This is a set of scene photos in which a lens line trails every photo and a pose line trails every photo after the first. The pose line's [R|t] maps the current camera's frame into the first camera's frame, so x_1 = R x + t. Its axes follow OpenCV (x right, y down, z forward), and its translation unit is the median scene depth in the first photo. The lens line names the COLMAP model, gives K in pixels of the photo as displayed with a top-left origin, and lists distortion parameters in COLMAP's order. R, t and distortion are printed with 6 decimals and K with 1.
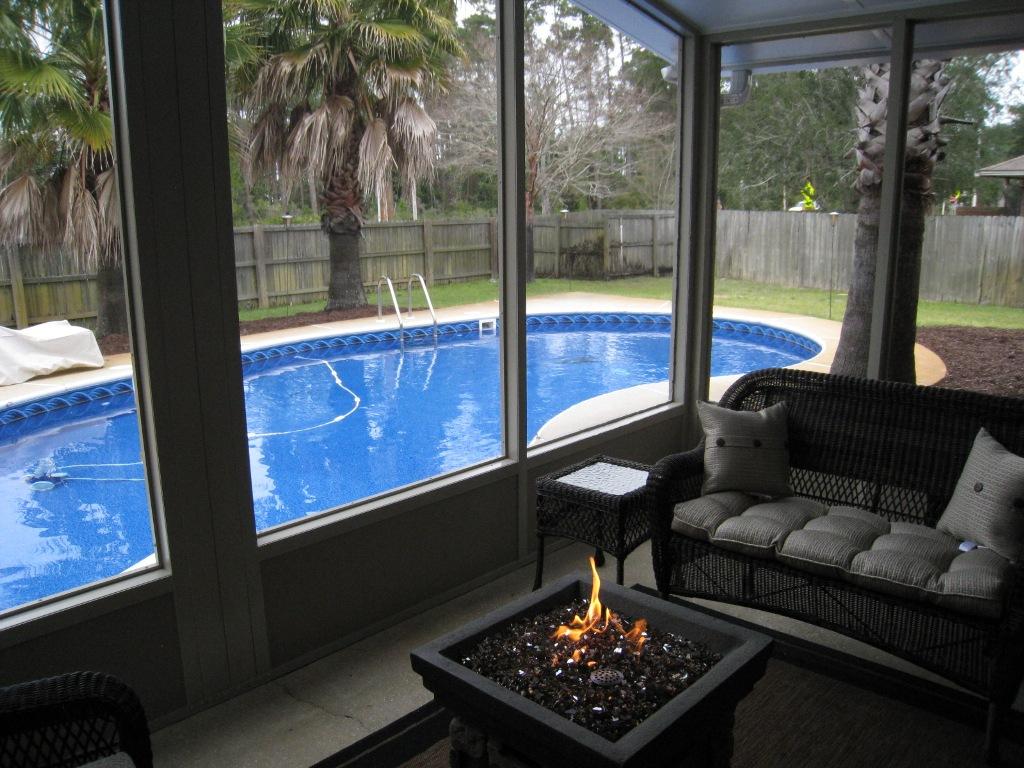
lens RADIAL K [[832.7, 0, 493.7], [0, 832.7, 387.2], [0, 0, 1]] dist [-0.177780, 0.122416]
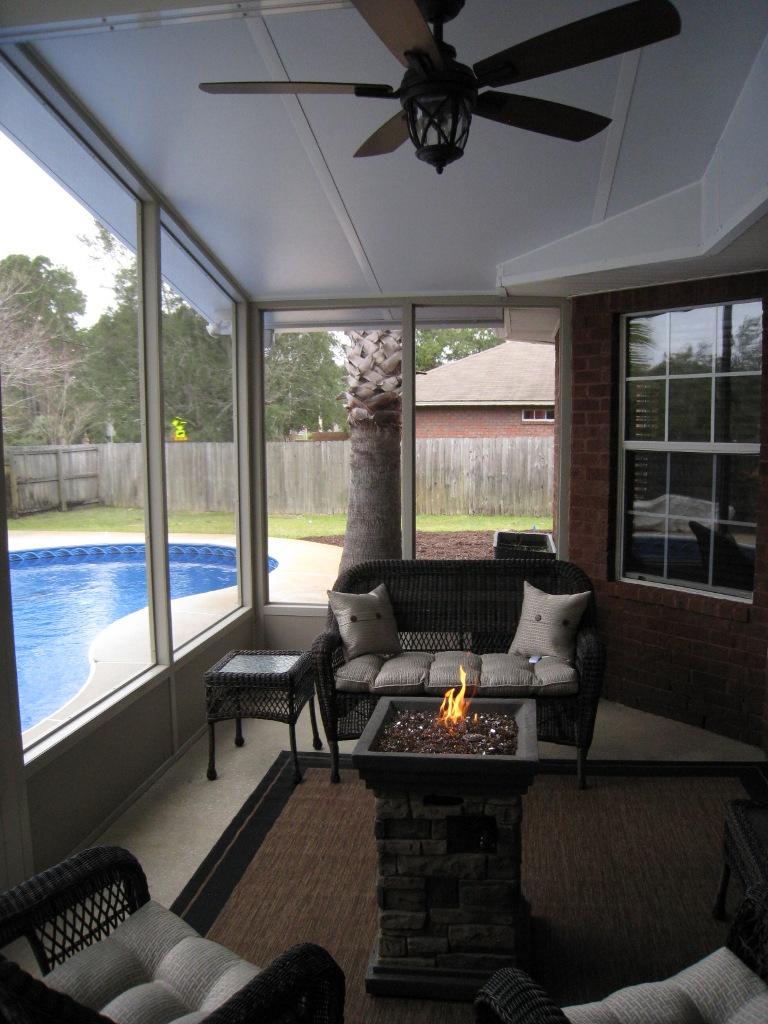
lens RADIAL K [[832.7, 0, 386.2], [0, 832.7, 516.6], [0, 0, 1]] dist [-0.177780, 0.122416]
pose [[0.811506, -0.058010, 0.581457, -0.281792], [0.129153, 0.988257, -0.081657, 0.013449], [-0.569892, 0.141362, 0.809469, -0.078218]]
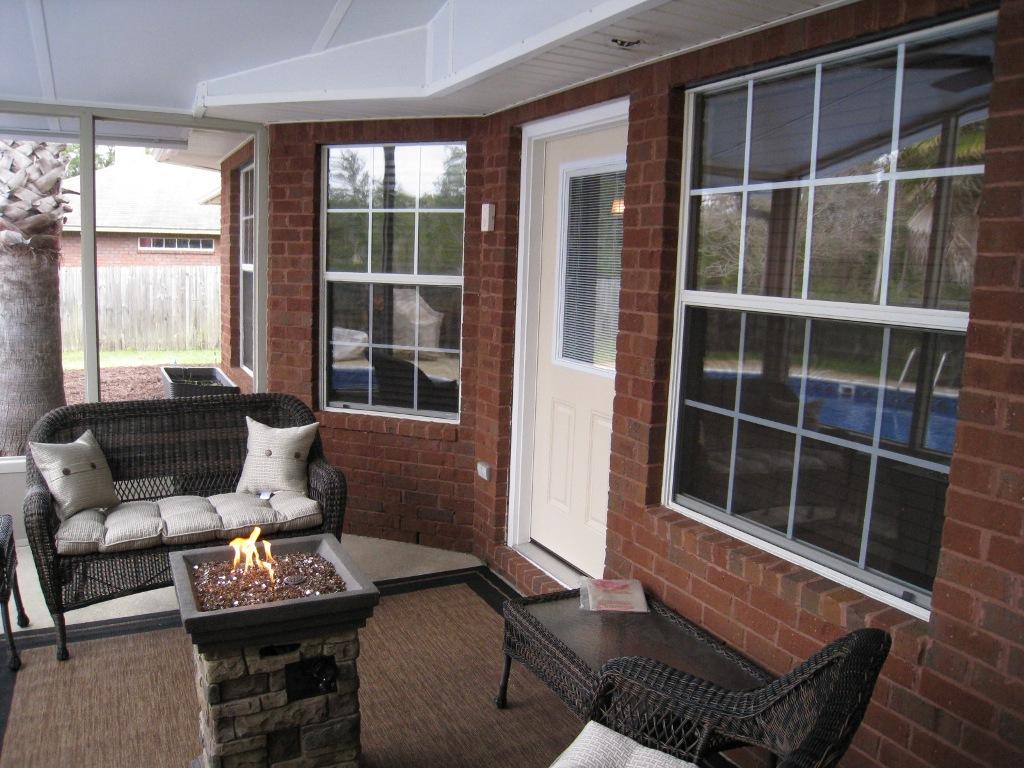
lens RADIAL K [[832.7, 0, 493.7], [0, 832.7, 387.2], [0, 0, 1]] dist [-0.177780, 0.122416]
pose [[0.341324, -0.118941, 0.932390, -0.350372], [0.176276, 0.982461, 0.060798, -0.007471], [-0.923269, 0.143607, 0.356304, 0.019999]]
